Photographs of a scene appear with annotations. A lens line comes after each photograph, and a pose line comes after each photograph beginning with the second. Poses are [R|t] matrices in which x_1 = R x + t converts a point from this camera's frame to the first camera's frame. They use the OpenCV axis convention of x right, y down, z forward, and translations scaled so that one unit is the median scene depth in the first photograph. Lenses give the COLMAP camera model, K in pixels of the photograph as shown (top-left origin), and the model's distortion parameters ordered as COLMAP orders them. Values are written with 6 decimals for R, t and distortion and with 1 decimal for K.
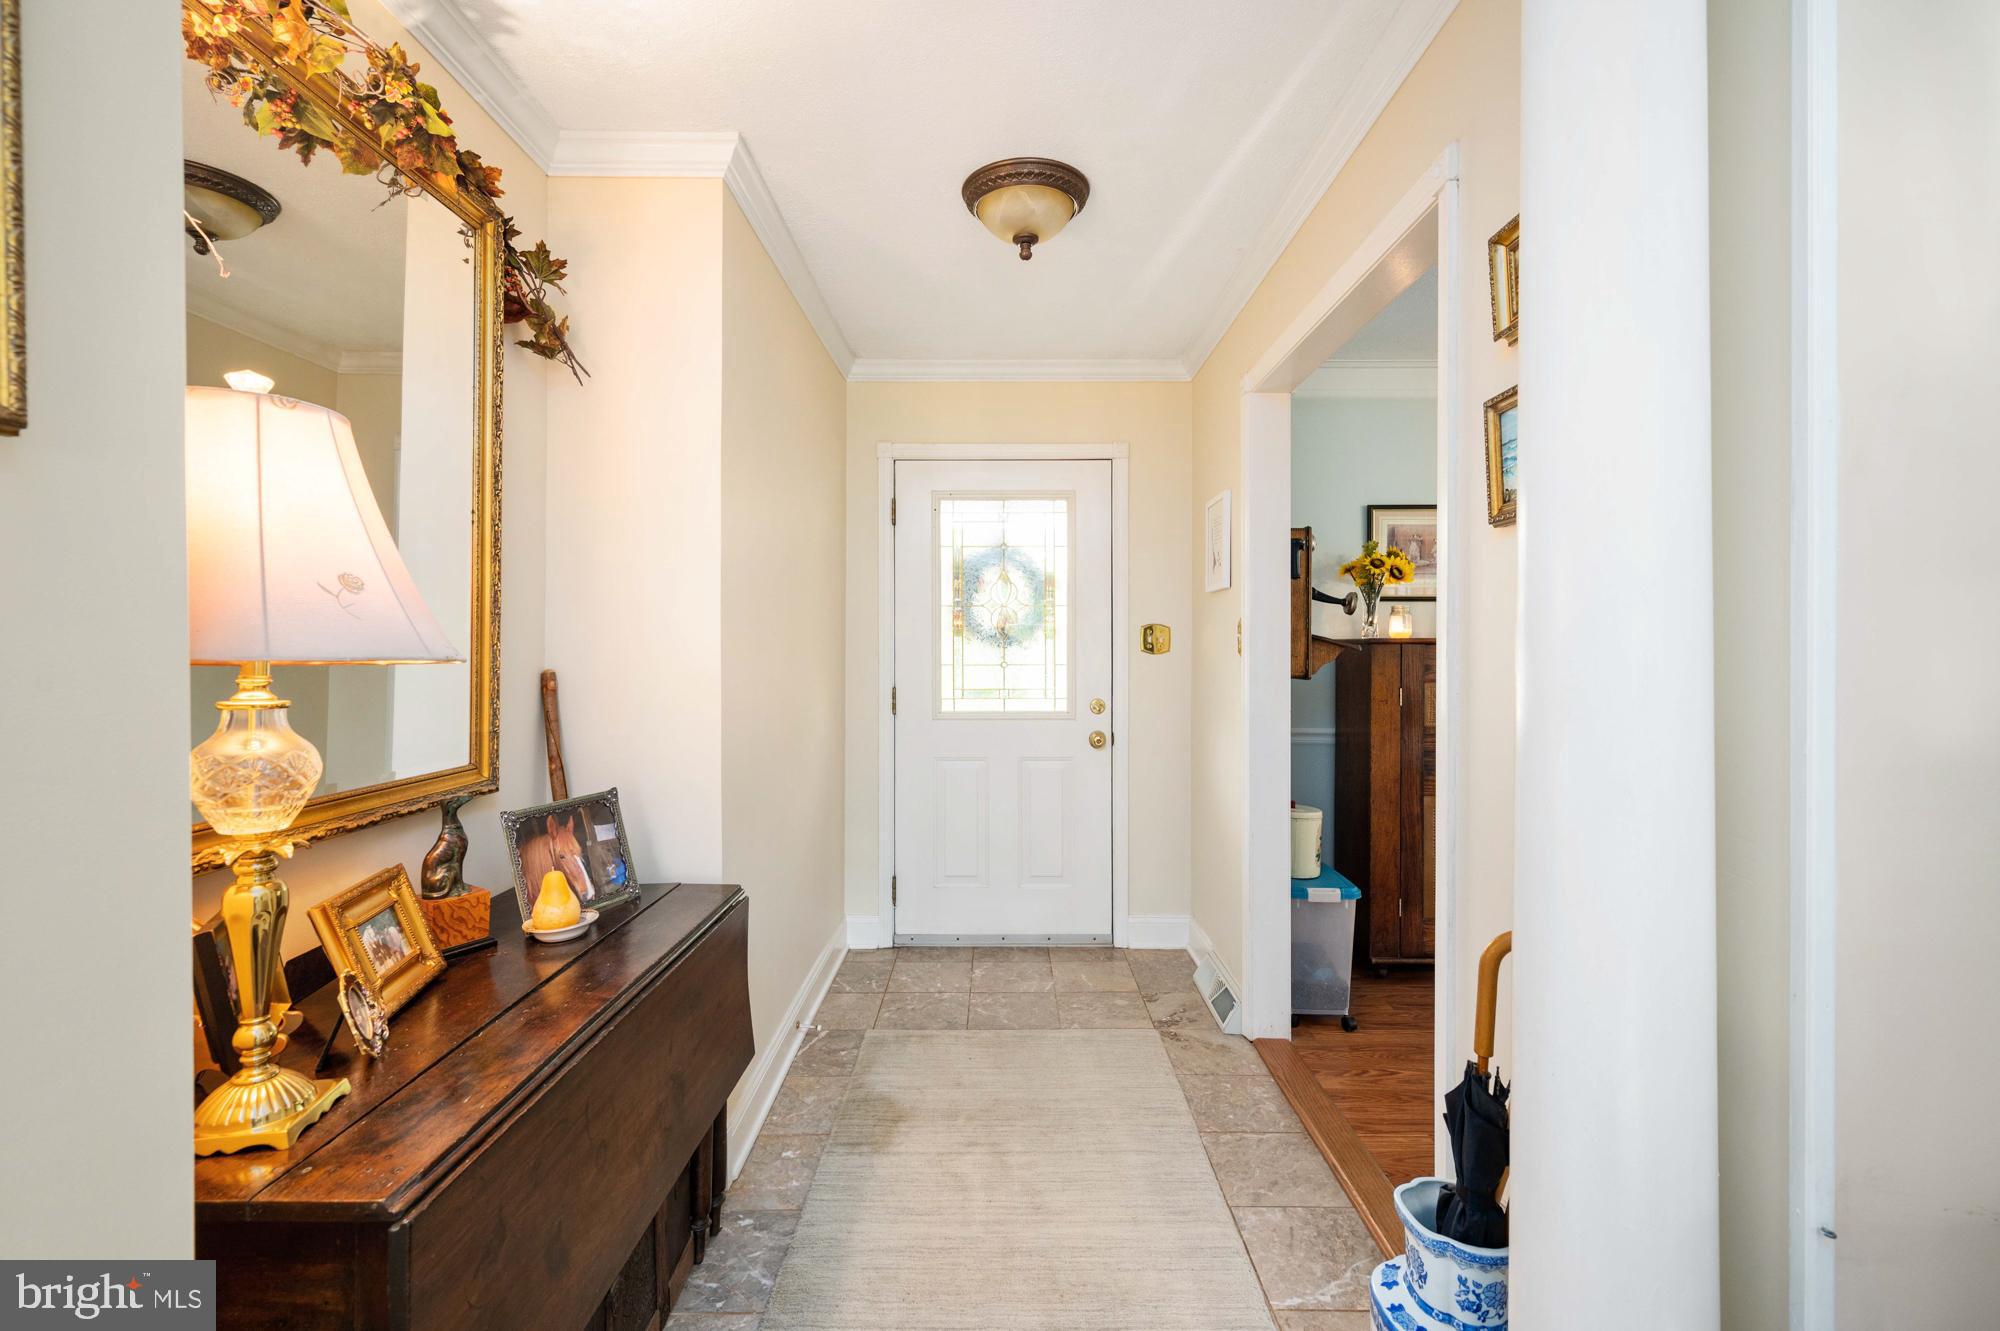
lens RADIAL K [[887.2, 0, 991.8], [0, 887.2, 656.2], [0, 0, 1]] dist [-0.000883, 0.000374]
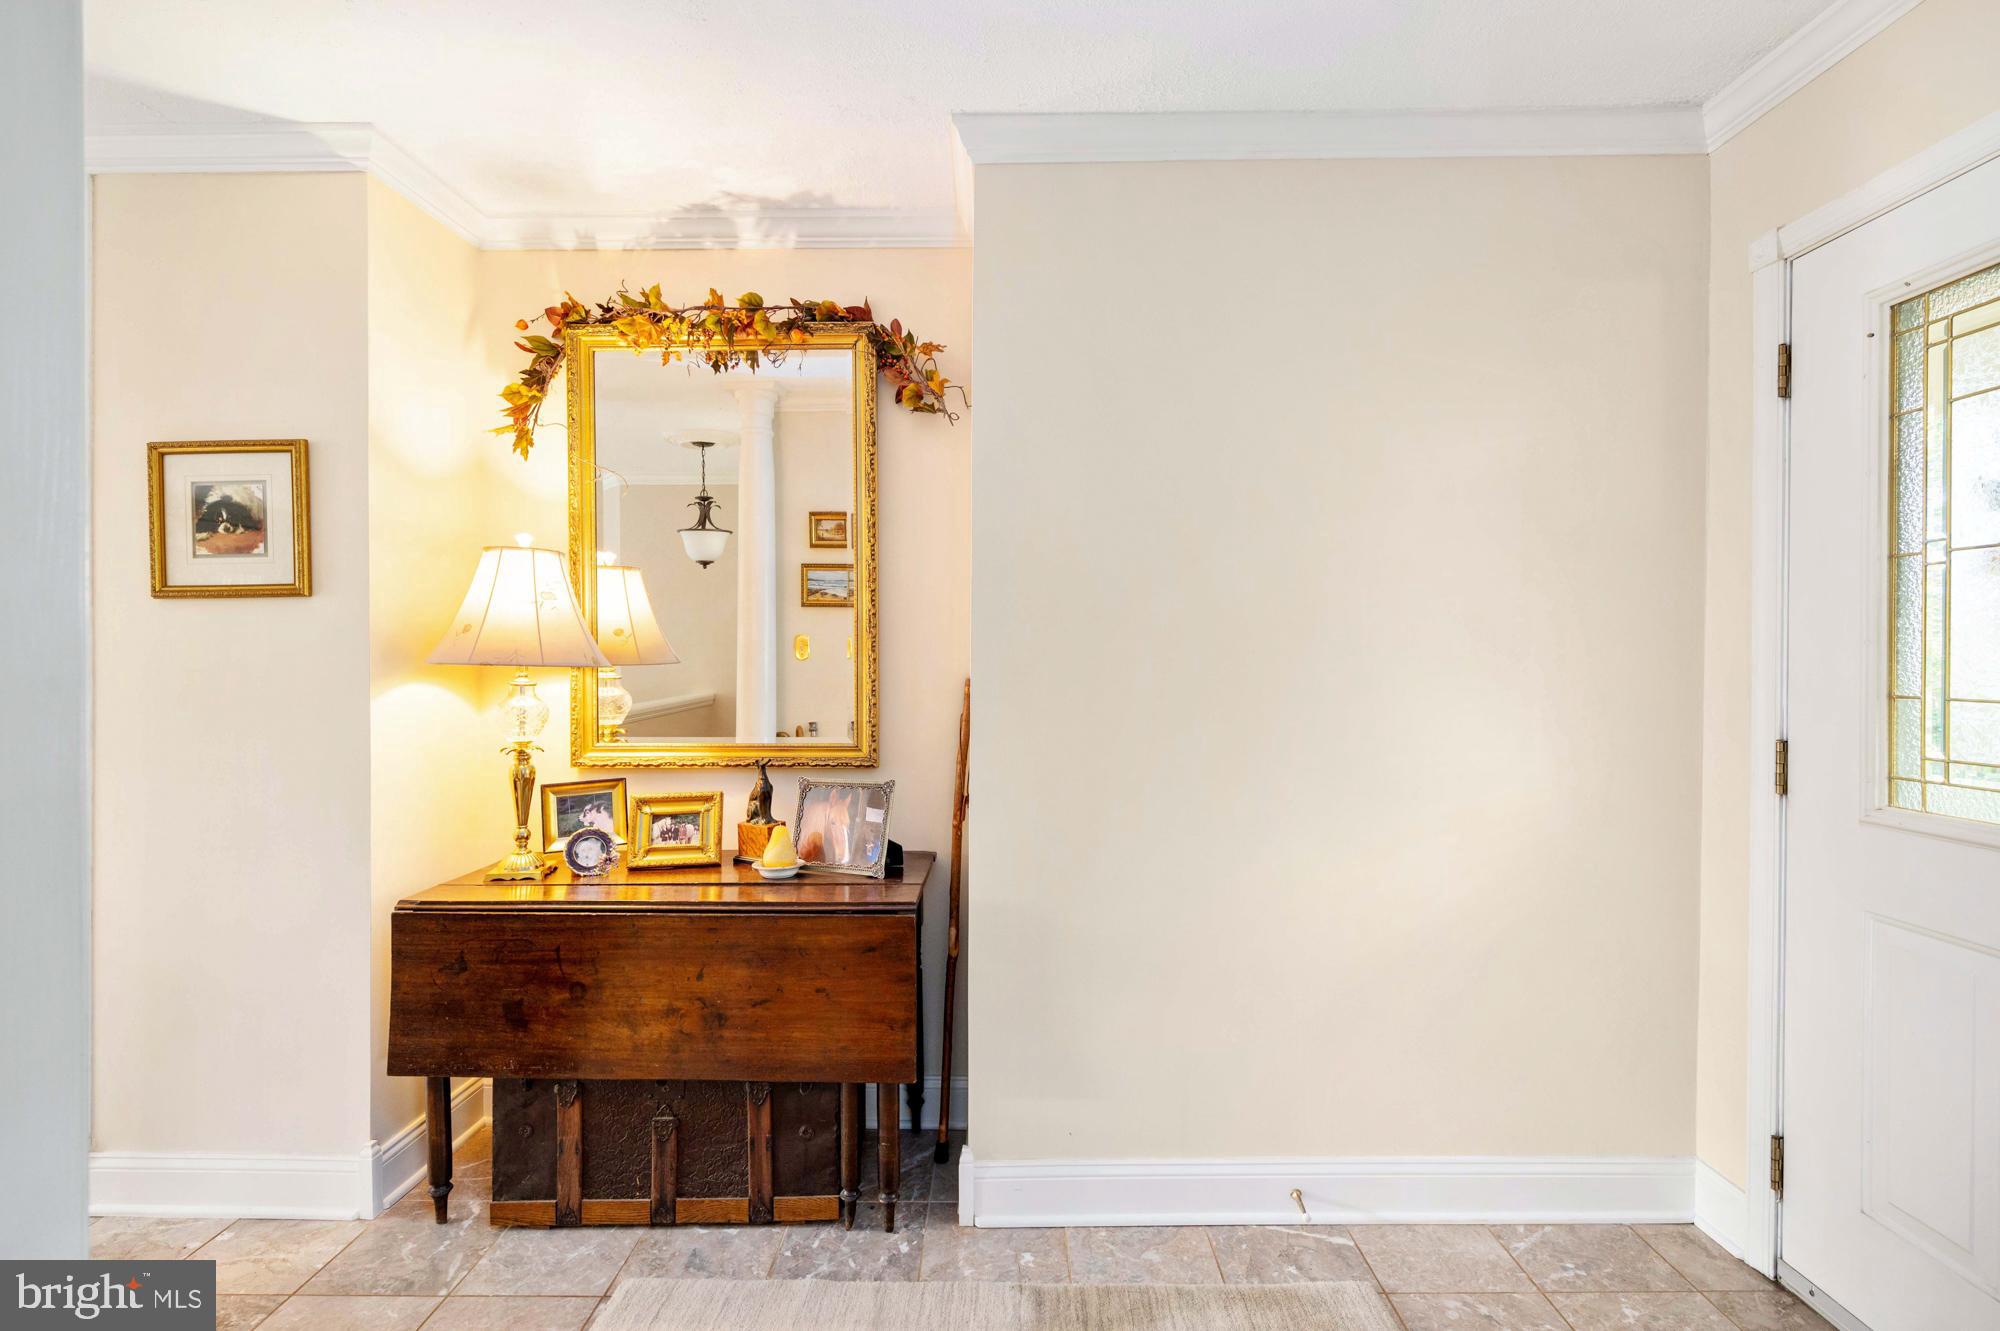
lens RADIAL K [[887.2, 0, 991.8], [0, 887.2, 656.2], [0, 0, 1]] dist [-0.000883, 0.000374]
pose [[0.001760, 0.010181, -0.999947, 0.415953], [-0.006282, 0.999929, 0.010170, -0.013520], [0.999979, 0.006264, 0.001824, 0.656569]]
